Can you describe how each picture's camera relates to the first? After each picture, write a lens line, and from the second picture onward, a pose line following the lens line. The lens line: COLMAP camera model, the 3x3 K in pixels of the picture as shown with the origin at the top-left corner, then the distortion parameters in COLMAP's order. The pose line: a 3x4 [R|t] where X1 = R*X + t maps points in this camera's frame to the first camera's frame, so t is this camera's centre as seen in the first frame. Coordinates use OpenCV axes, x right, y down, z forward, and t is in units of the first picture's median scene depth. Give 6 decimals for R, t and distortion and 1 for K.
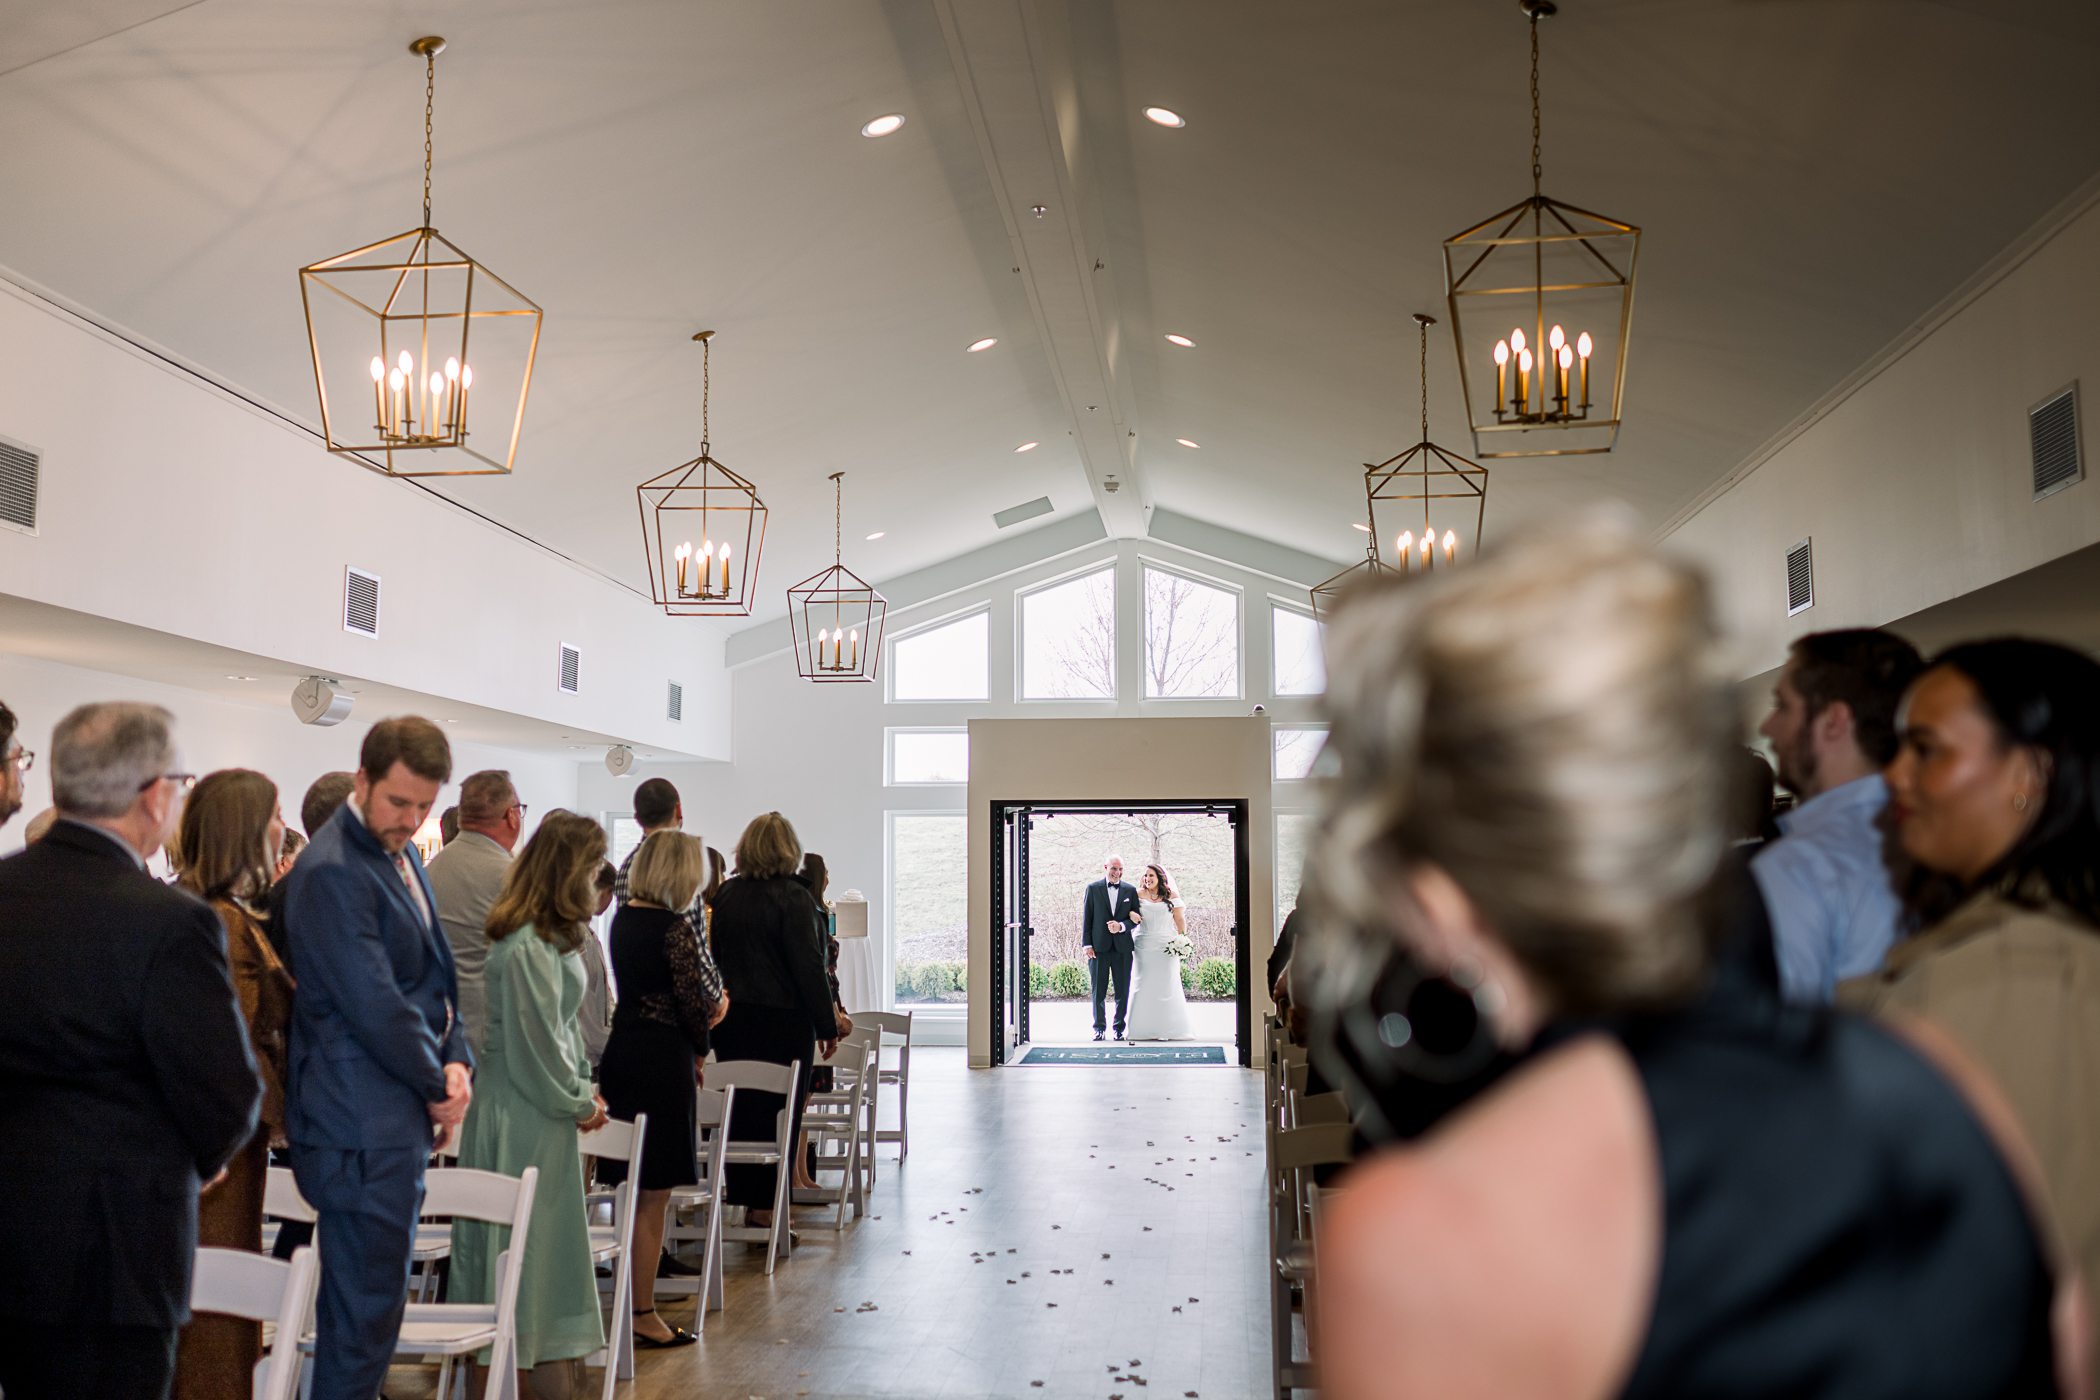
lens RADIAL K [[2139.1, 0, 1050.0], [0, 2139.1, 700.0], [0, 0, 1]] dist [0.011154, -0.018108]
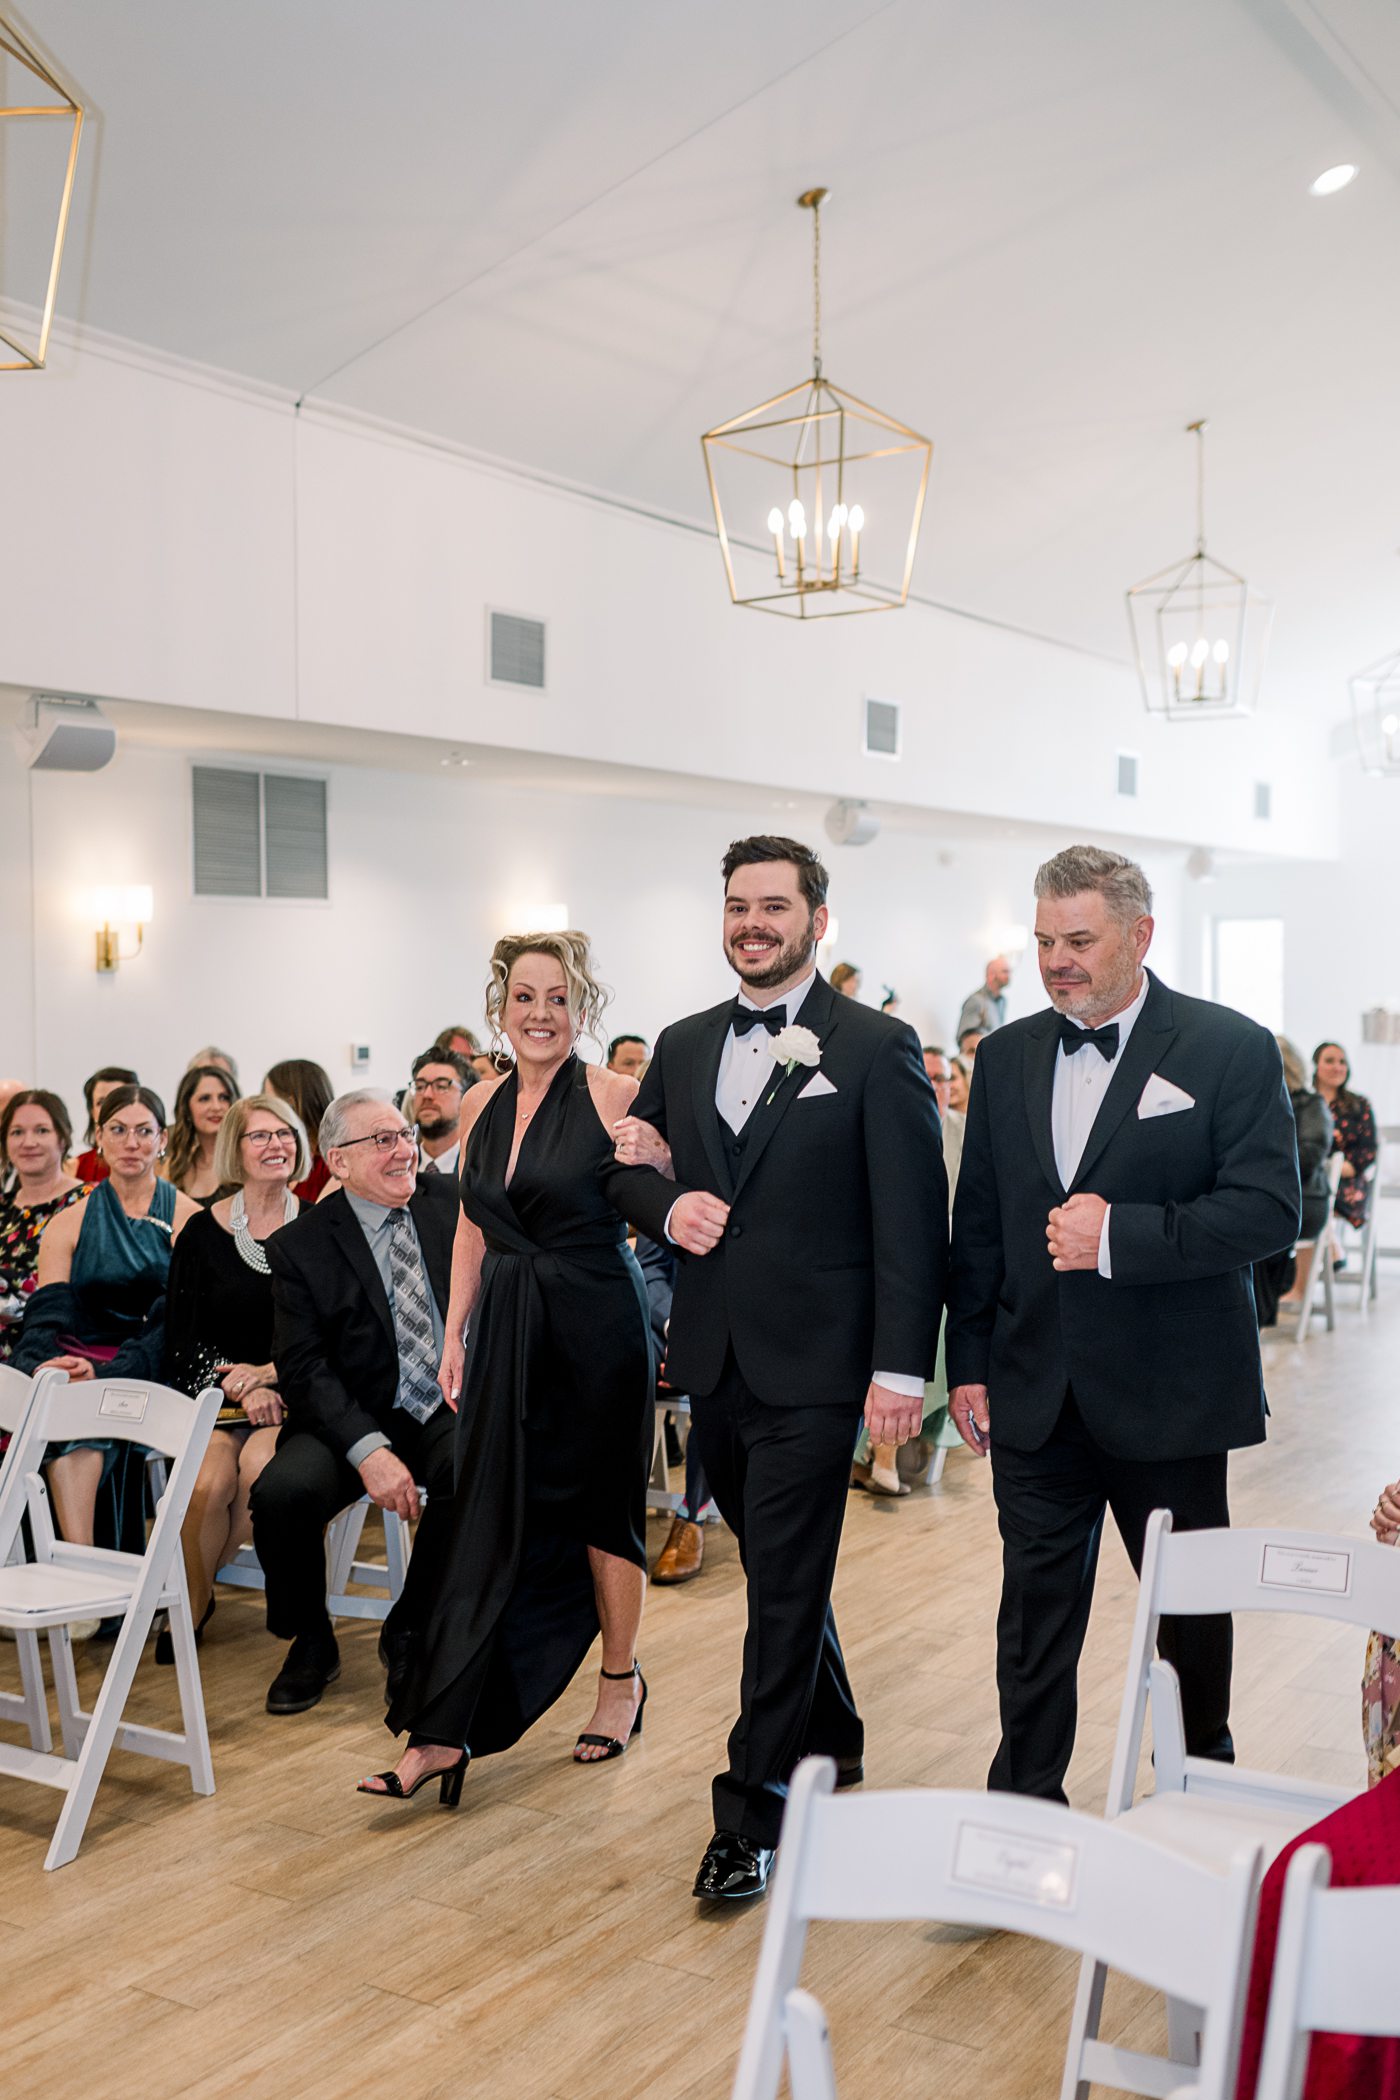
lens RADIAL K [[2219.0, 0, 700.0], [0, 2219.0, 1050.0], [0, 0, 1]] dist [0.014319, -0.012501]
pose [[0.882947, 0.006072, -0.469433, 0.171318], [0.048365, 0.993420, 0.103819, -0.008598], [0.466974, -0.114371, 0.876844, -0.021470]]
